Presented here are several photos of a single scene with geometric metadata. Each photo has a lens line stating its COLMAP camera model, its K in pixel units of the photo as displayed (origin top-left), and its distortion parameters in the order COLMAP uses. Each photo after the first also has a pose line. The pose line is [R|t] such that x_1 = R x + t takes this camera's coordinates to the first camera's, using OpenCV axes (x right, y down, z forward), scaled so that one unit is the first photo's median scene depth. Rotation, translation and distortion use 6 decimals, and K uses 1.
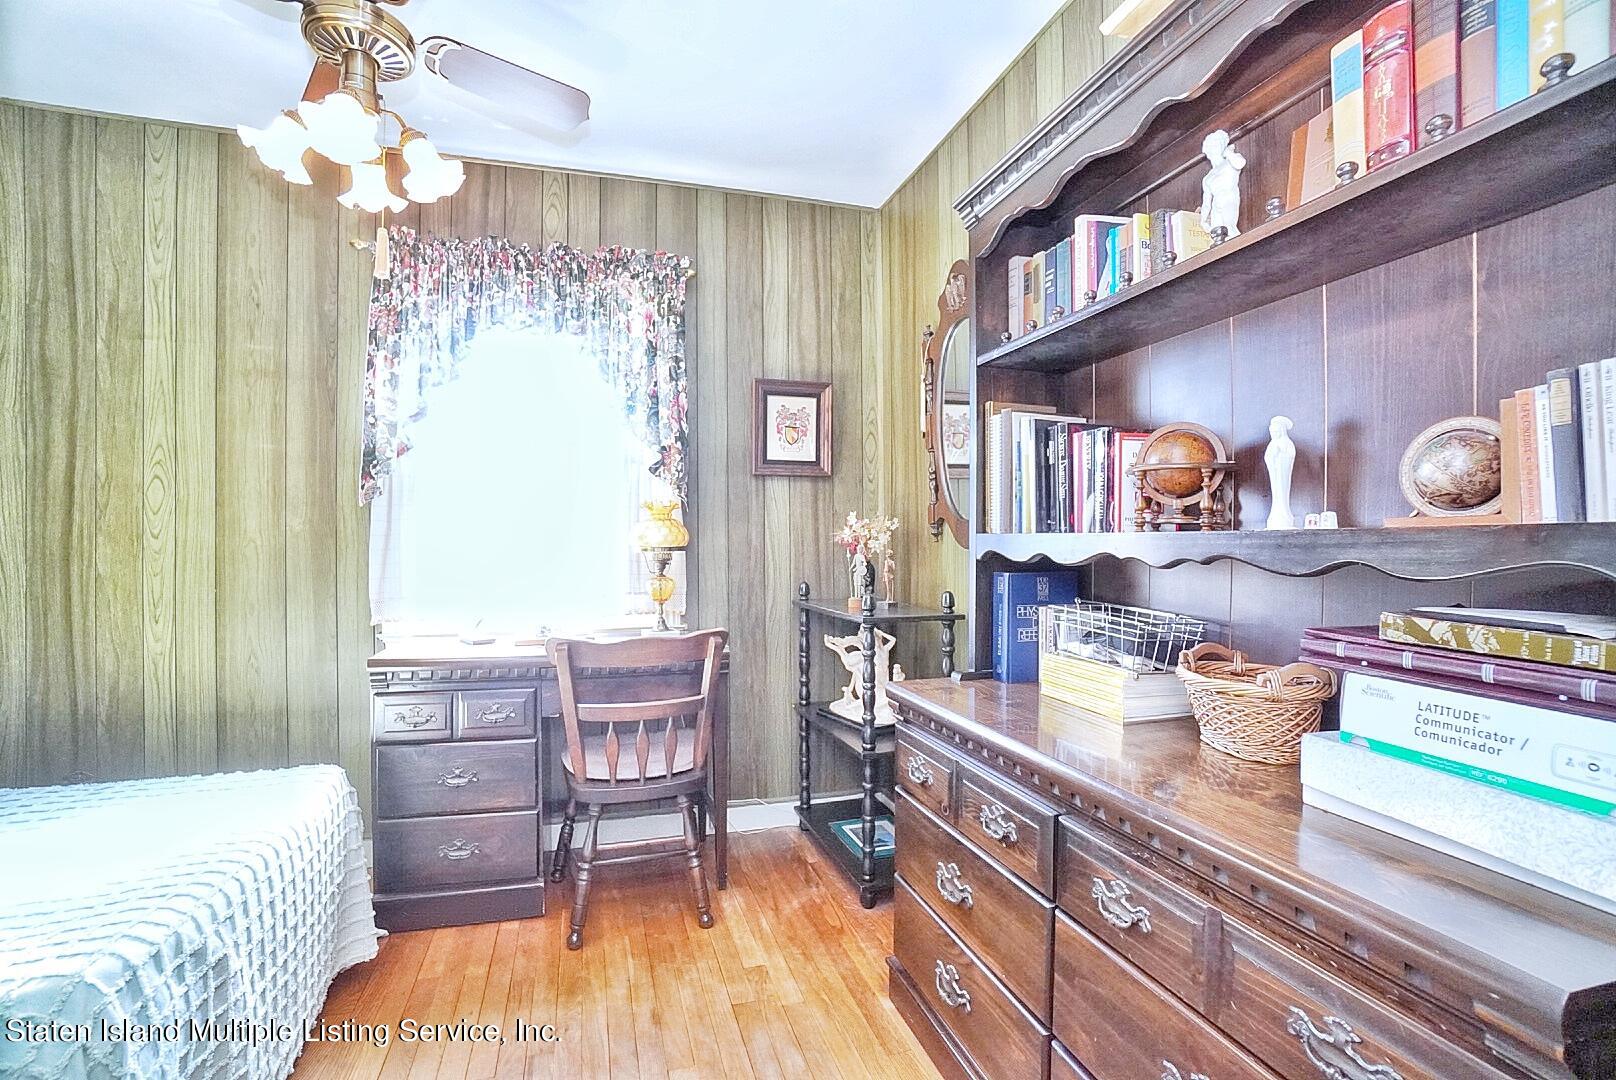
lens RADIAL K [[714.6, 0, 808.0], [0, 714.6, 540.0], [0, 0, 1]] dist [-0.029451, 0.000472]
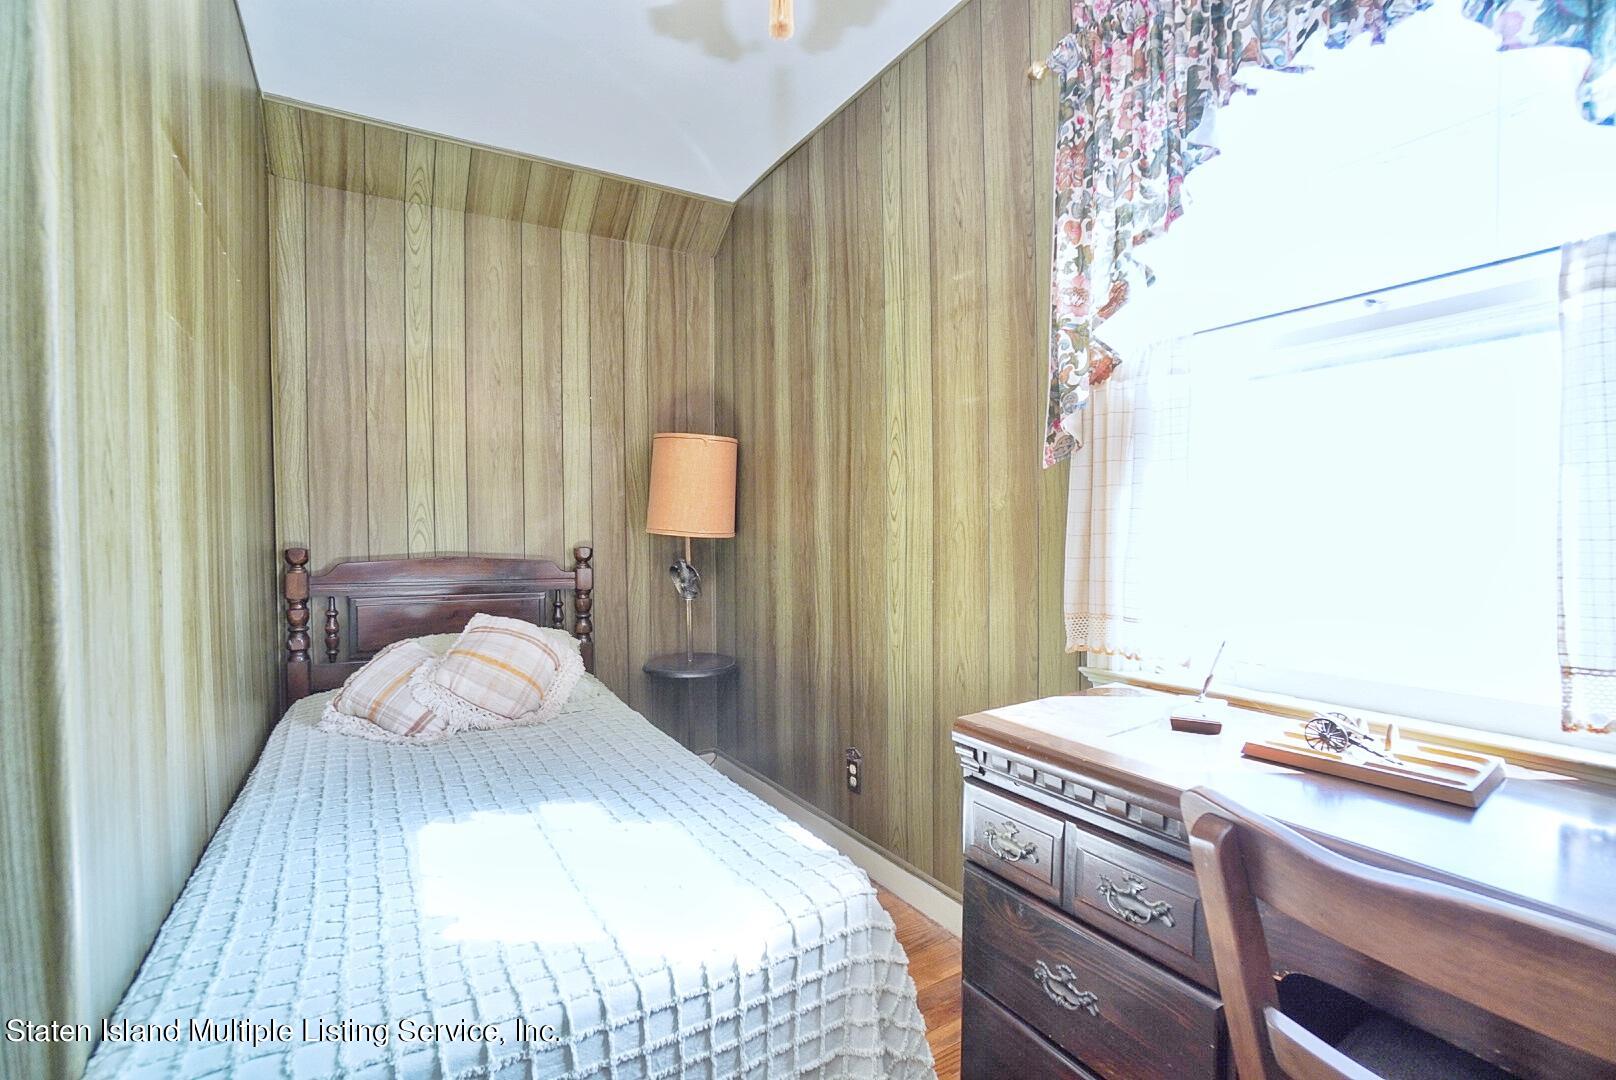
lens RADIAL K [[714.6, 0, 808.0], [0, 714.6, 540.0], [0, 0, 1]] dist [-0.029451, 0.000472]
pose [[0.281265, 0.016337, -0.959491, -0.062906], [0.010740, 0.999739, 0.020171, 0.002955], [0.959570, -0.015979, 0.281016, 0.599592]]
